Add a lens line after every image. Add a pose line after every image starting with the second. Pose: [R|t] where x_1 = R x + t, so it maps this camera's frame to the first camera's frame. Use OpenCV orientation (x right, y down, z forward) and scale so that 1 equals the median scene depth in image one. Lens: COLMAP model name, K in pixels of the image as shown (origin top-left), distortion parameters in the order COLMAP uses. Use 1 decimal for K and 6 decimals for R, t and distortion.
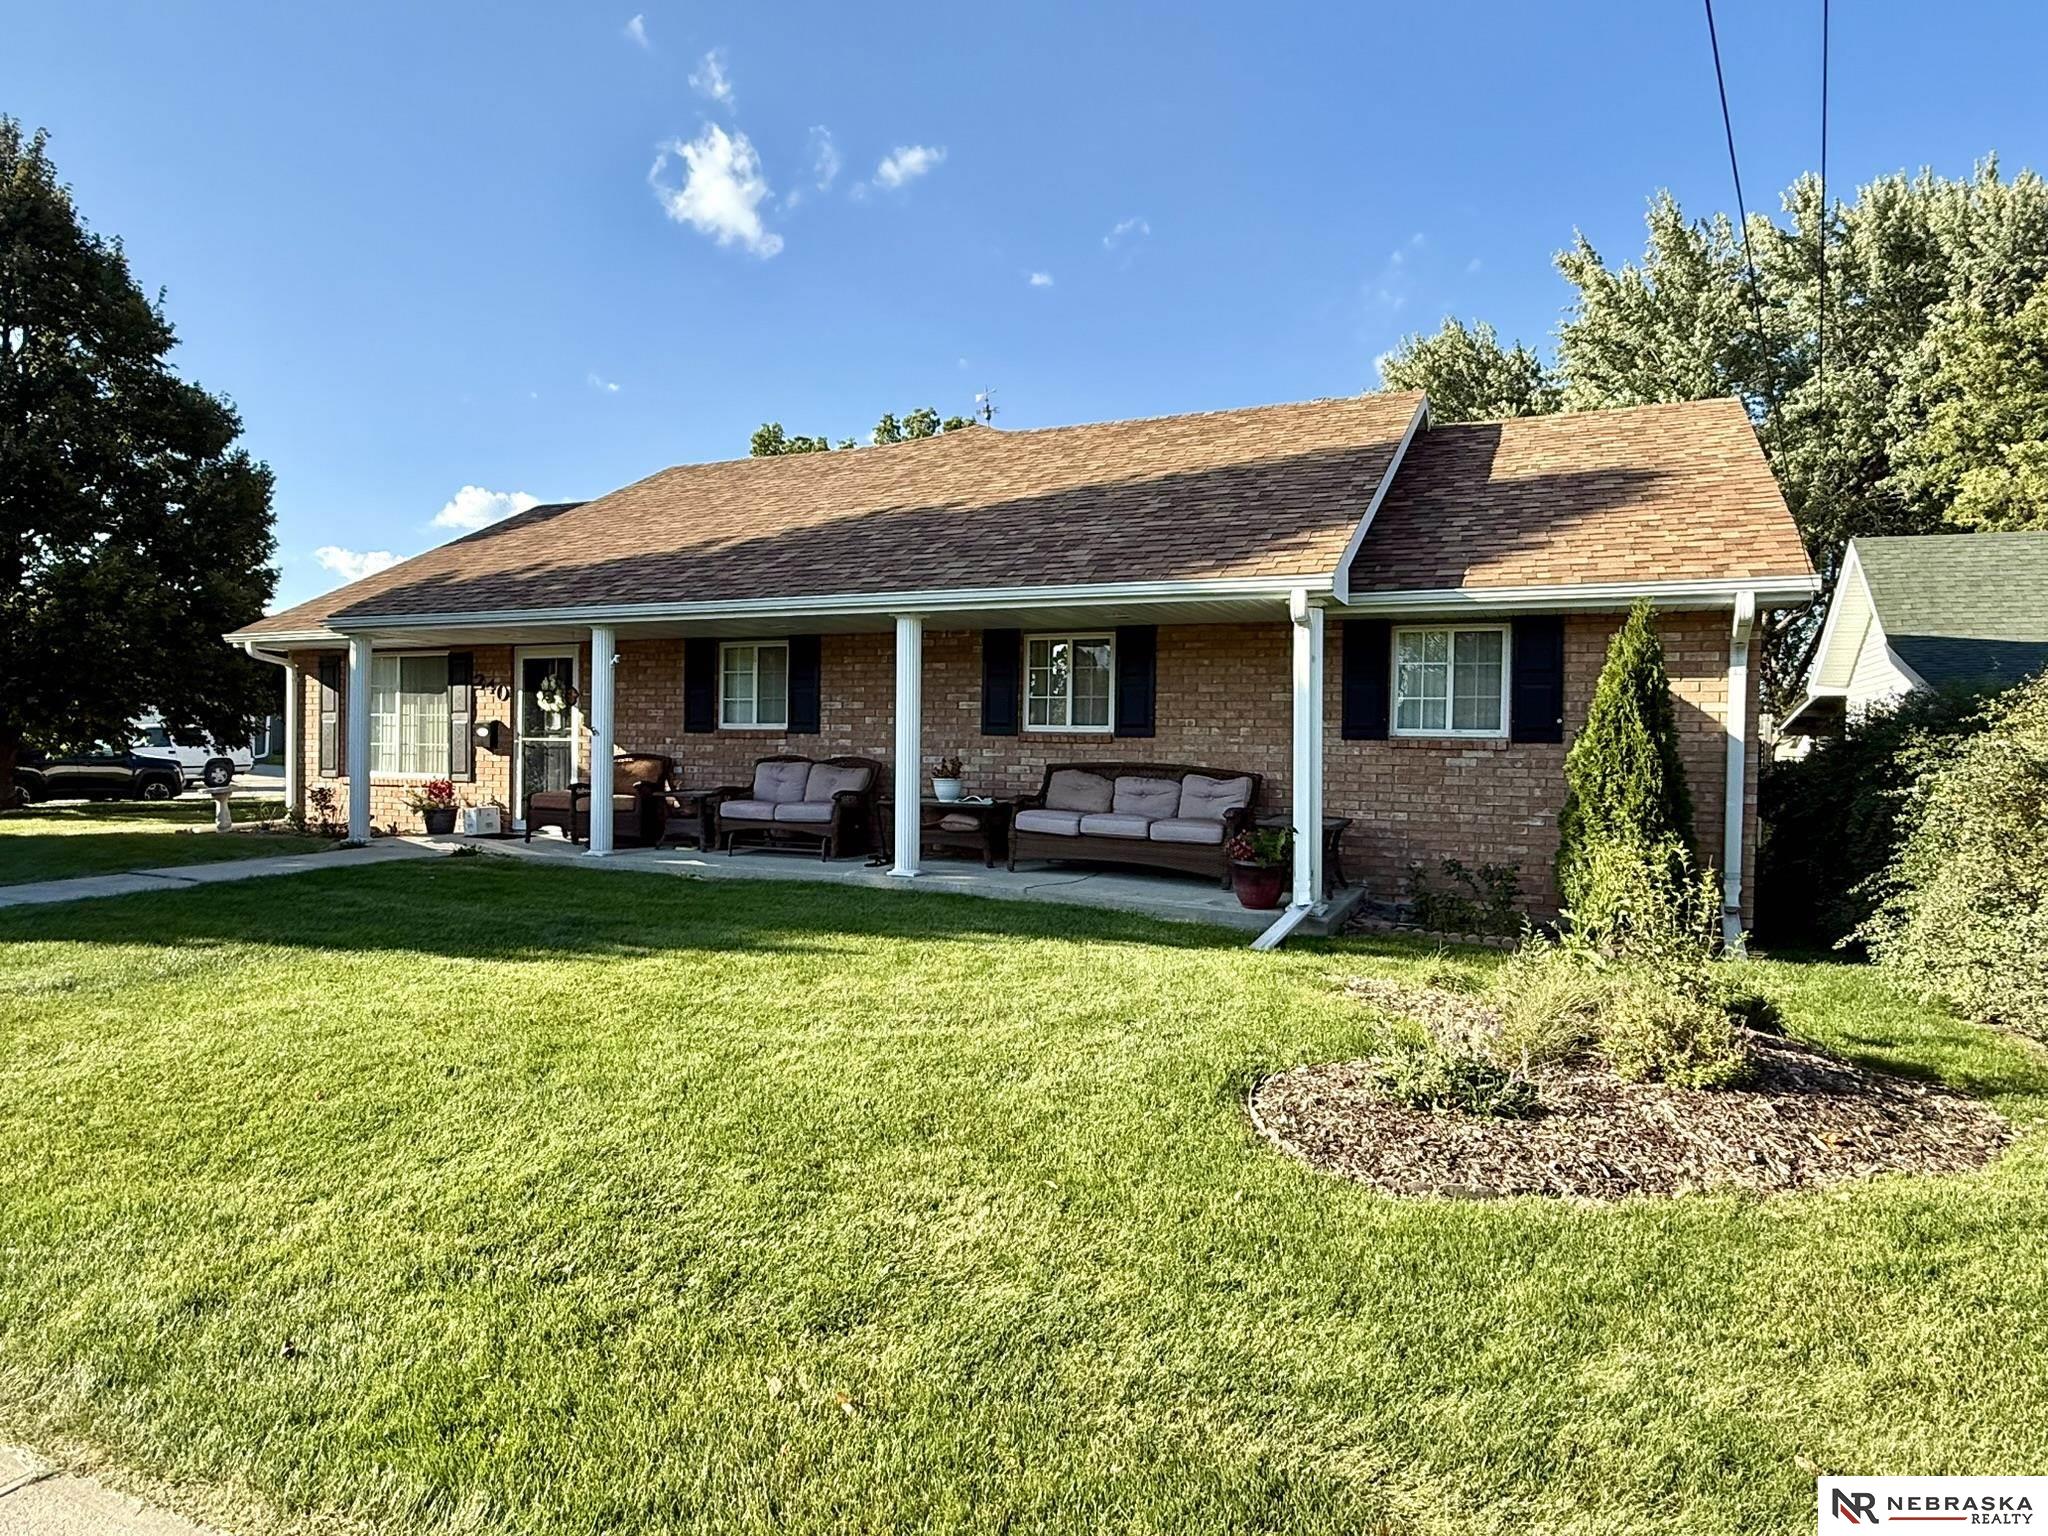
lens RADIAL K [[1242.2, 0, 1044.4], [0, 1242.2, 755.4], [0, 0, 1]] dist [0.003328, -0.000703]
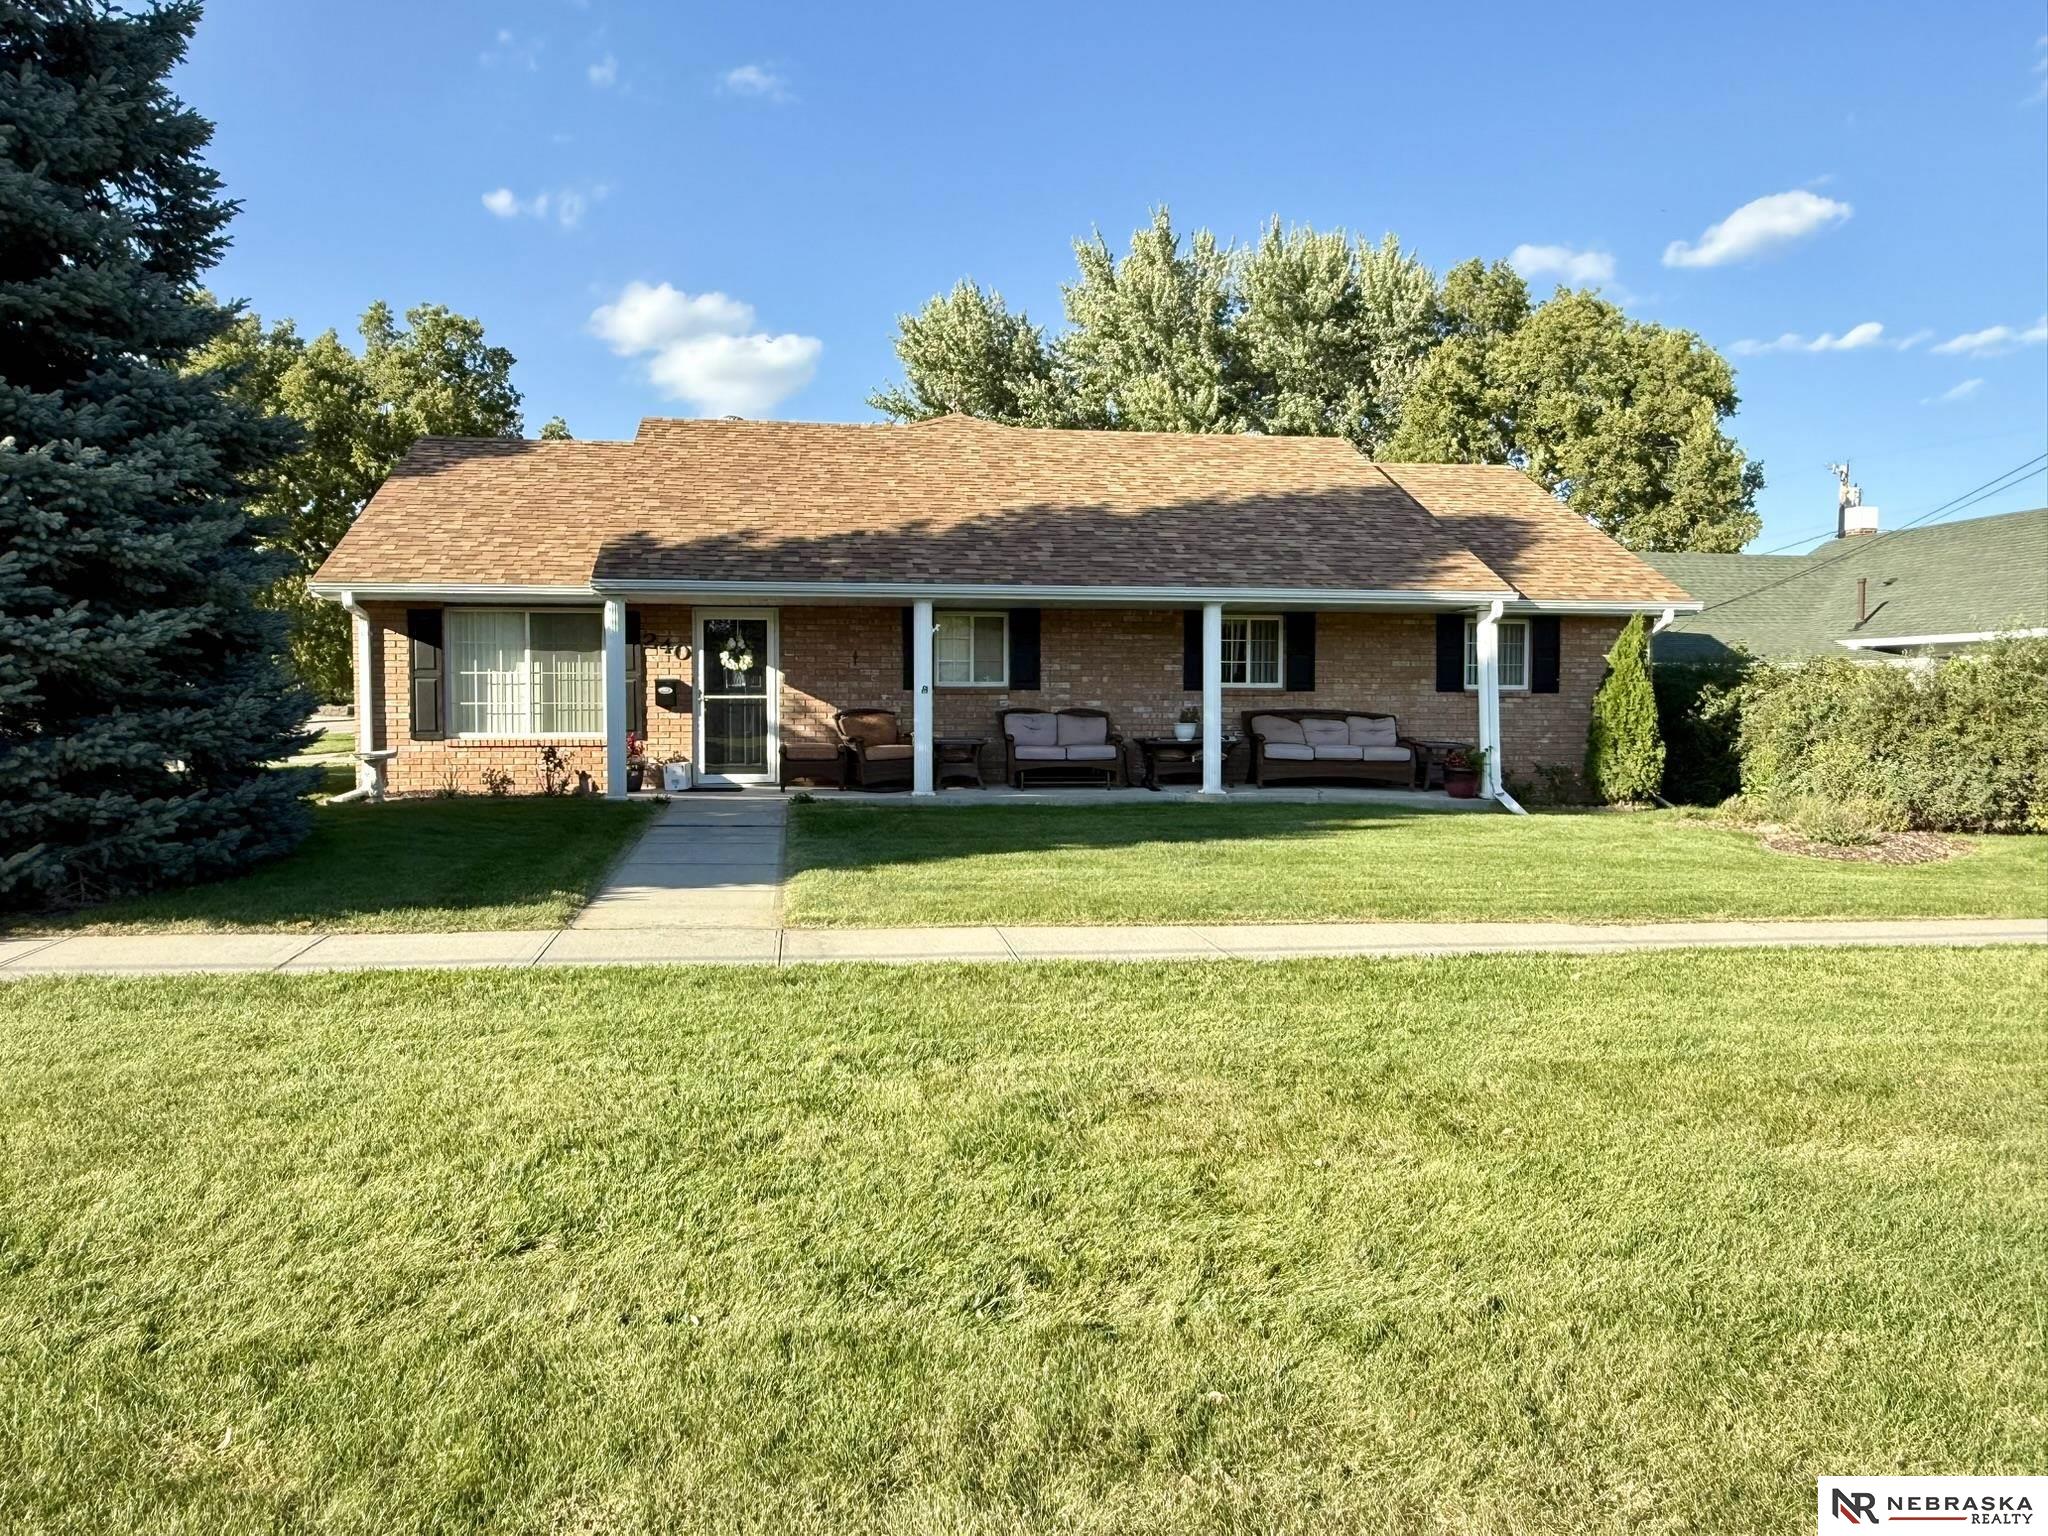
lens RADIAL K [[1445.3, 0, 1028.4], [0, 1445.3, 756.8], [0, 0, 1]] dist [-0.002311, 0.003232]
pose [[0.829059, -0.032937, 0.558191, -1.081040], [0.013005, 0.999129, 0.039640, -0.009286], [-0.559010, -0.025605, 0.828765, -0.186591]]
